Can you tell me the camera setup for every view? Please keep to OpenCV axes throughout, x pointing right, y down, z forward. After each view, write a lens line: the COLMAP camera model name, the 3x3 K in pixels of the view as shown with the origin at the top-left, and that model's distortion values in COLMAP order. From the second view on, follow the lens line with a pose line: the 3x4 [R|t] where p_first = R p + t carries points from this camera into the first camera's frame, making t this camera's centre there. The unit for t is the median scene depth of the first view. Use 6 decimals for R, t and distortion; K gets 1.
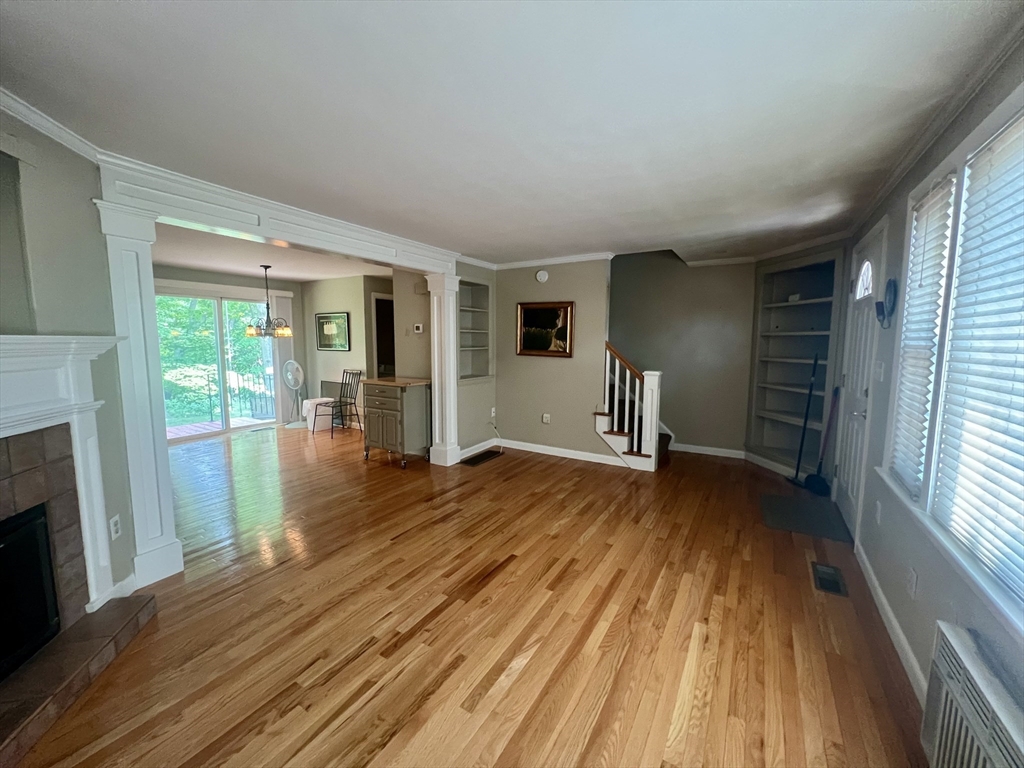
lens RADIAL K [[411.6, 0, 512.4], [0, 411.6, 385.2], [0, 0, 1]] dist [-0.001264, -0.000024]
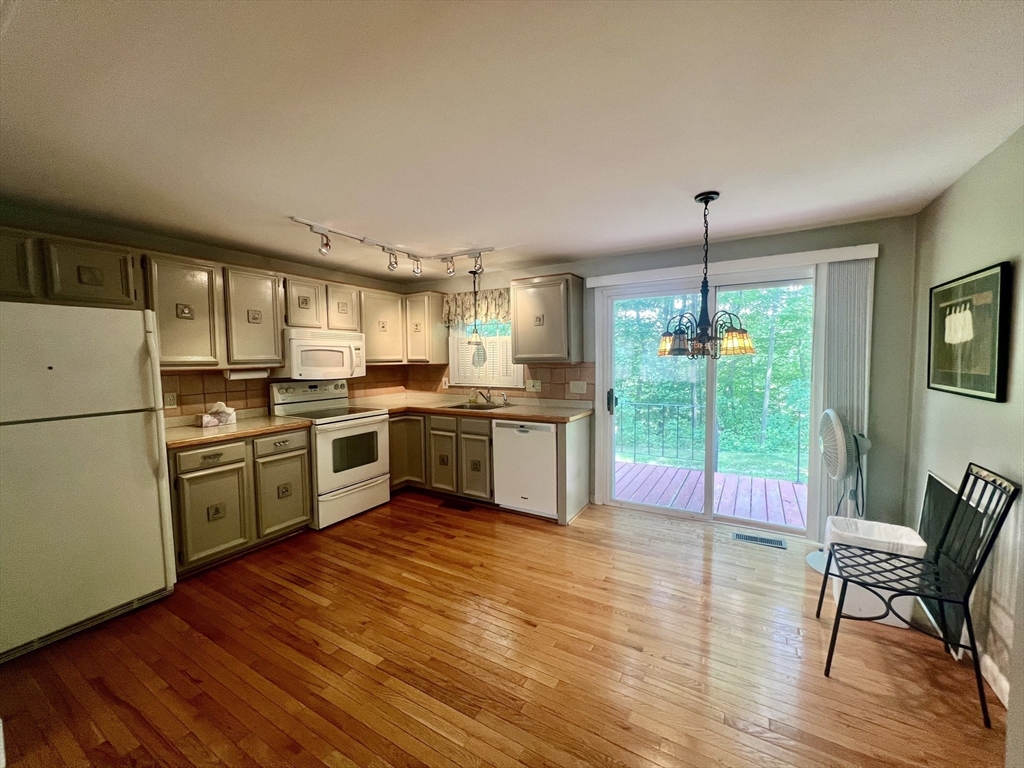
lens RADIAL K [[411.6, 0, 512.0], [0, 411.6, 380.2], [0, 0, 1]] dist [-0.001264, -0.000024]
pose [[0.015694, 0.054058, -0.998414, -0.371682], [-0.097461, 0.993865, 0.052280, -0.228987], [0.995116, 0.096486, 0.020866, 1.908576]]
